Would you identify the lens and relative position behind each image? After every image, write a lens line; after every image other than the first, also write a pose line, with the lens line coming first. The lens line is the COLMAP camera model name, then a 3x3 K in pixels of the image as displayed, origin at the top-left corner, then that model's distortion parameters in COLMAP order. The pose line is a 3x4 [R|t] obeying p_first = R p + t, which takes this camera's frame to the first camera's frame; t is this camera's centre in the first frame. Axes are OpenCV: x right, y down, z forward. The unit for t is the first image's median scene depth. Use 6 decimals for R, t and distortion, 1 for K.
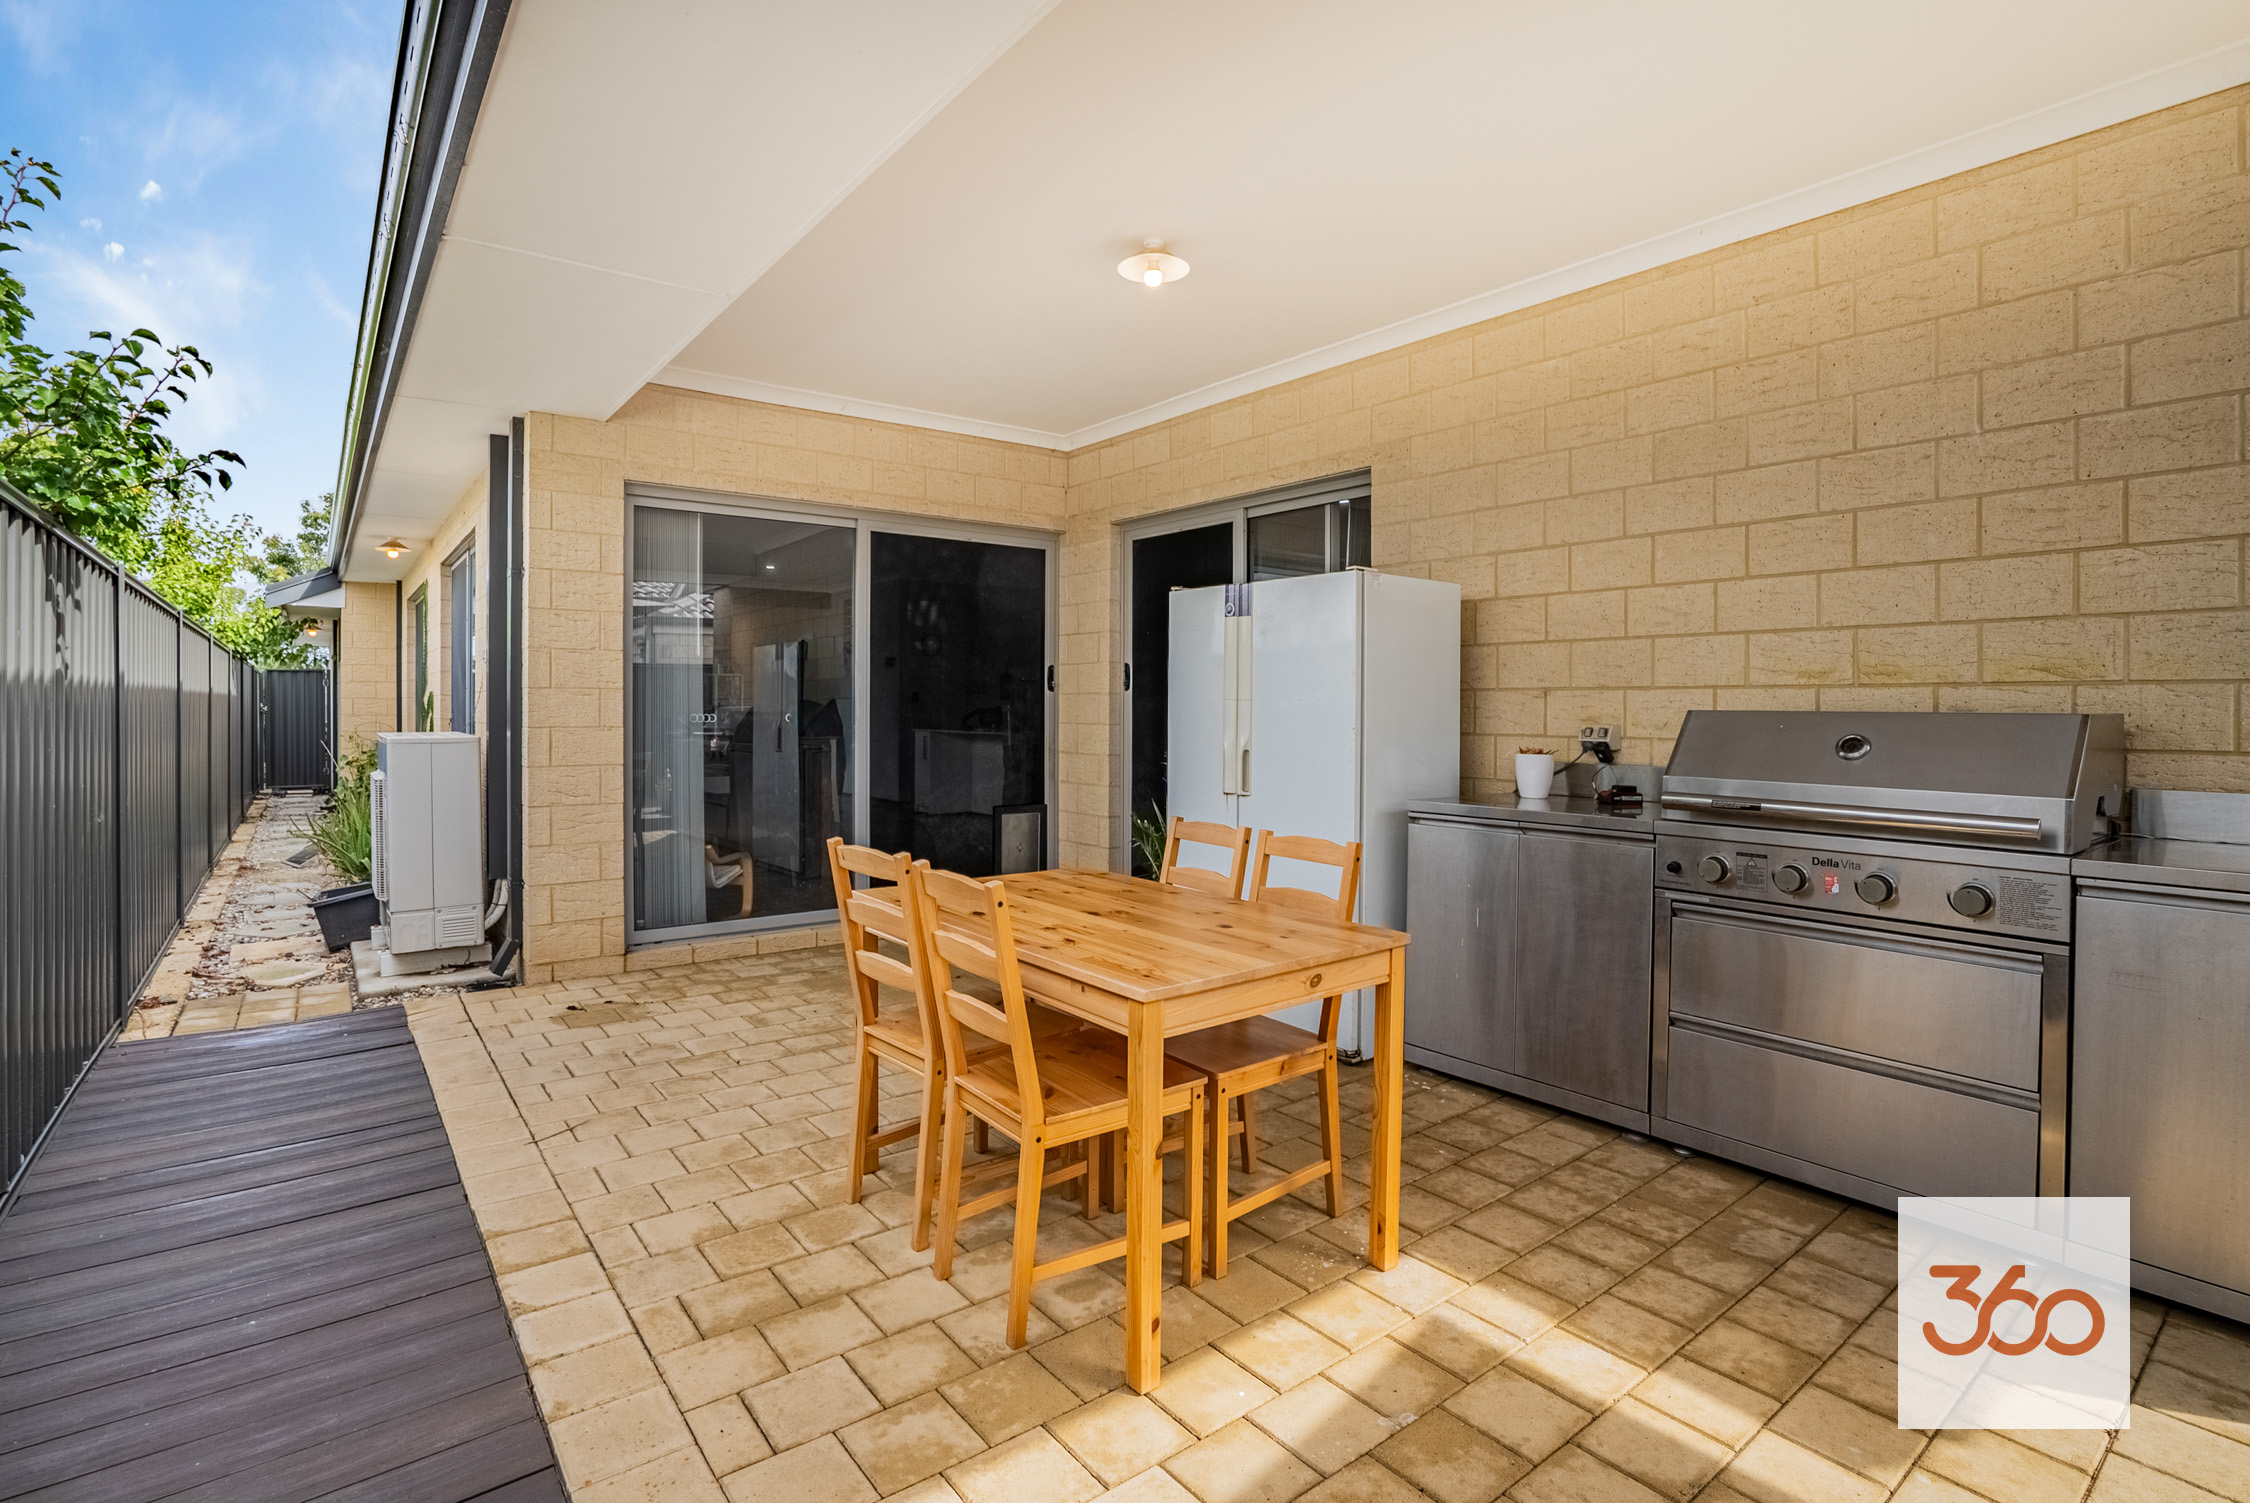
lens RADIAL K [[1069.4, 0, 1129.2], [0, 1069.4, 718.5], [0, 0, 1]] dist [-0.052171, 0.024151]
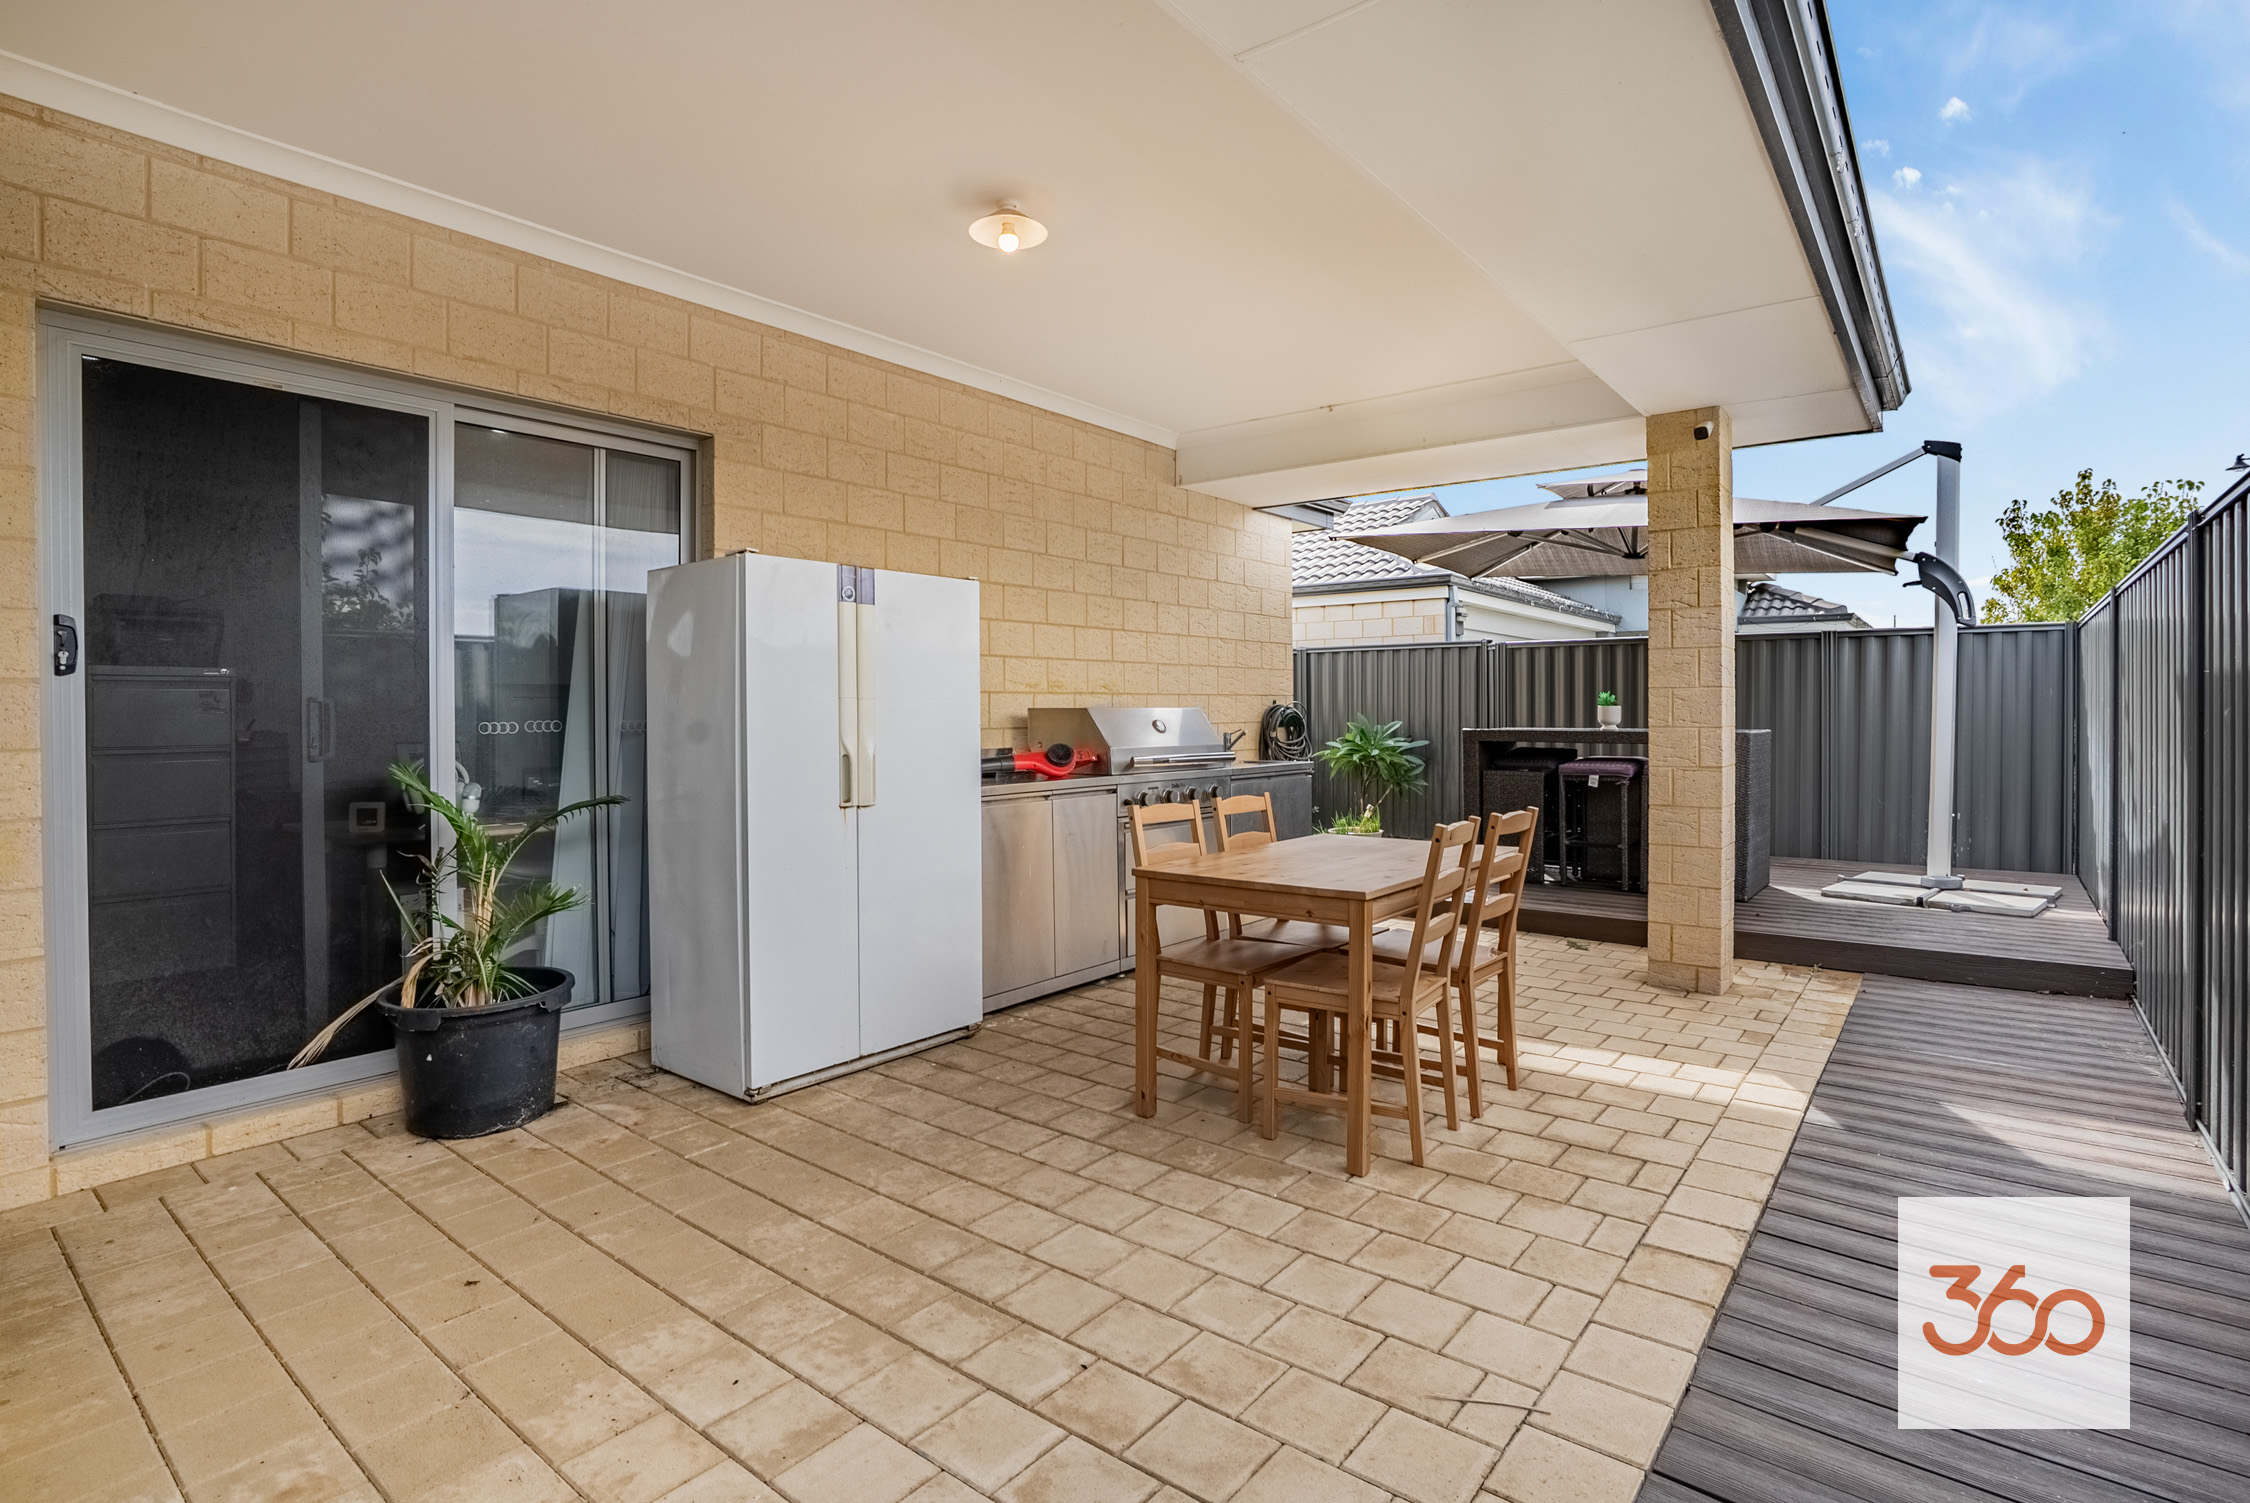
lens RADIAL K [[1069.4, 0, 1129.2], [0, 1069.4, 718.5], [0, 0, 1]] dist [-0.052171, 0.024151]
pose [[-0.216247, -0.009509, 0.976292, -1.049328], [0.017726, 0.999750, 0.013664, -0.011898], [-0.976178, 0.020260, -0.216024, 1.279067]]
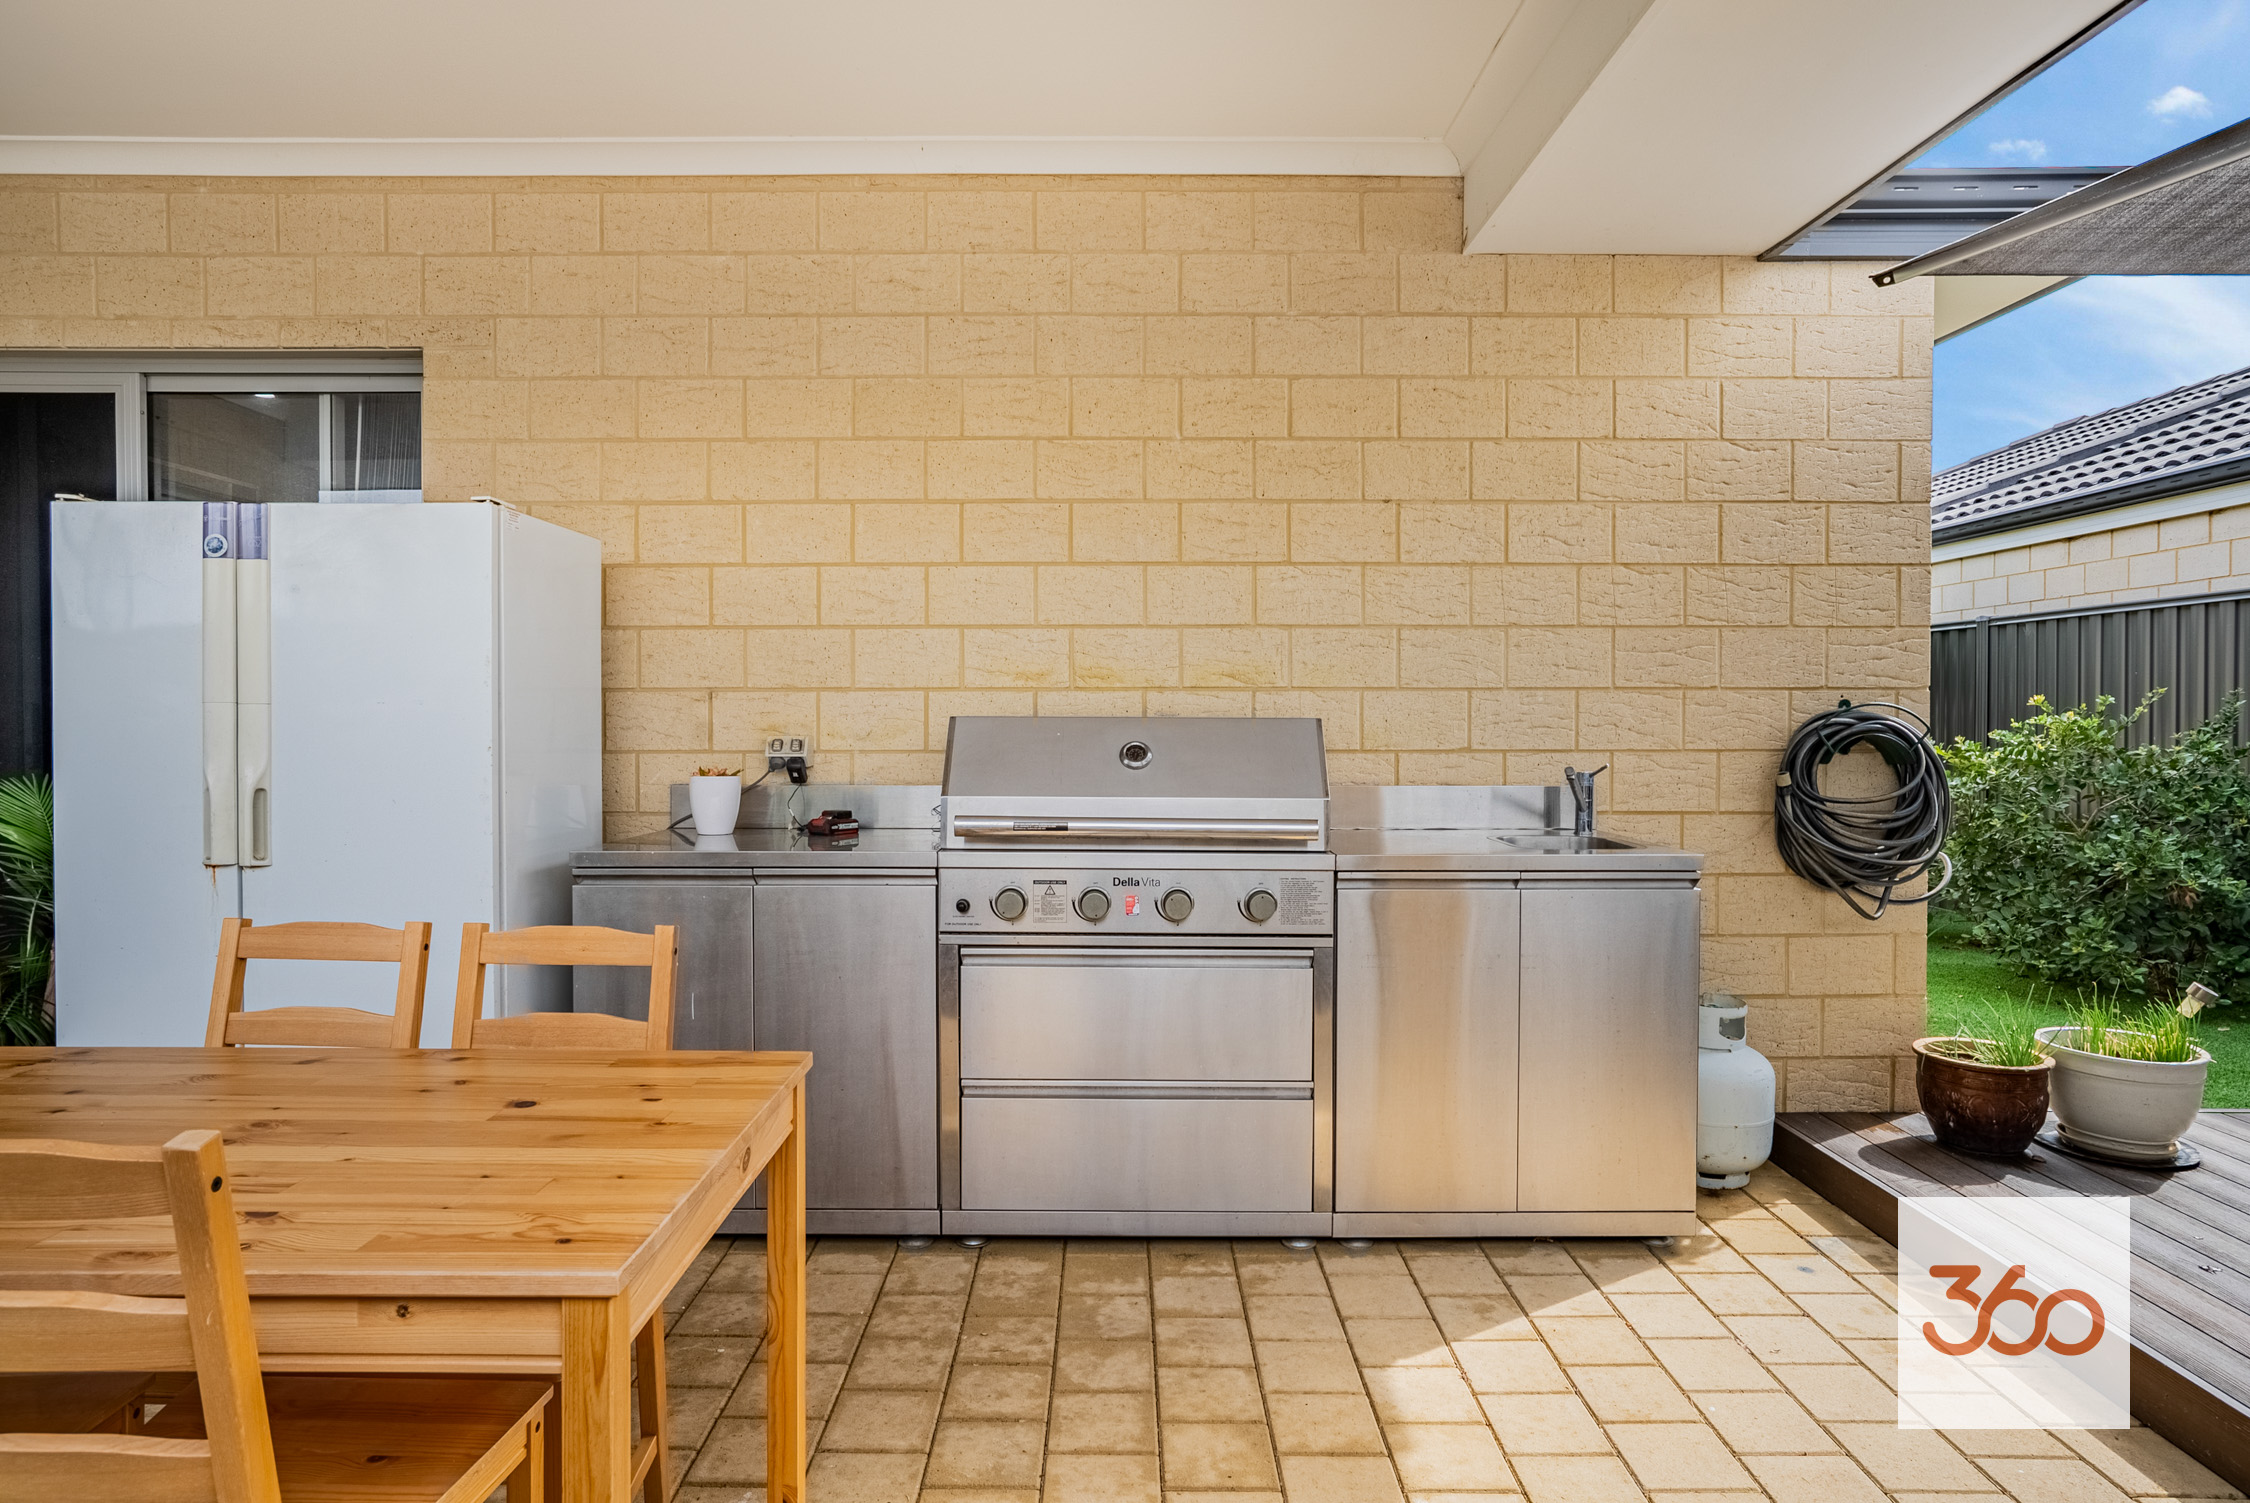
lens RADIAL K [[1289.3, 0, 1119.7], [0, 1289.3, 737.1], [0, 0, 1]] dist [-0.040759, 0.038246]
pose [[0.624108, -0.018405, 0.781121, -0.184833], [0.011070, 0.999830, 0.014714, -0.005044], [-0.781260, -0.000536, 0.624206, 0.256243]]
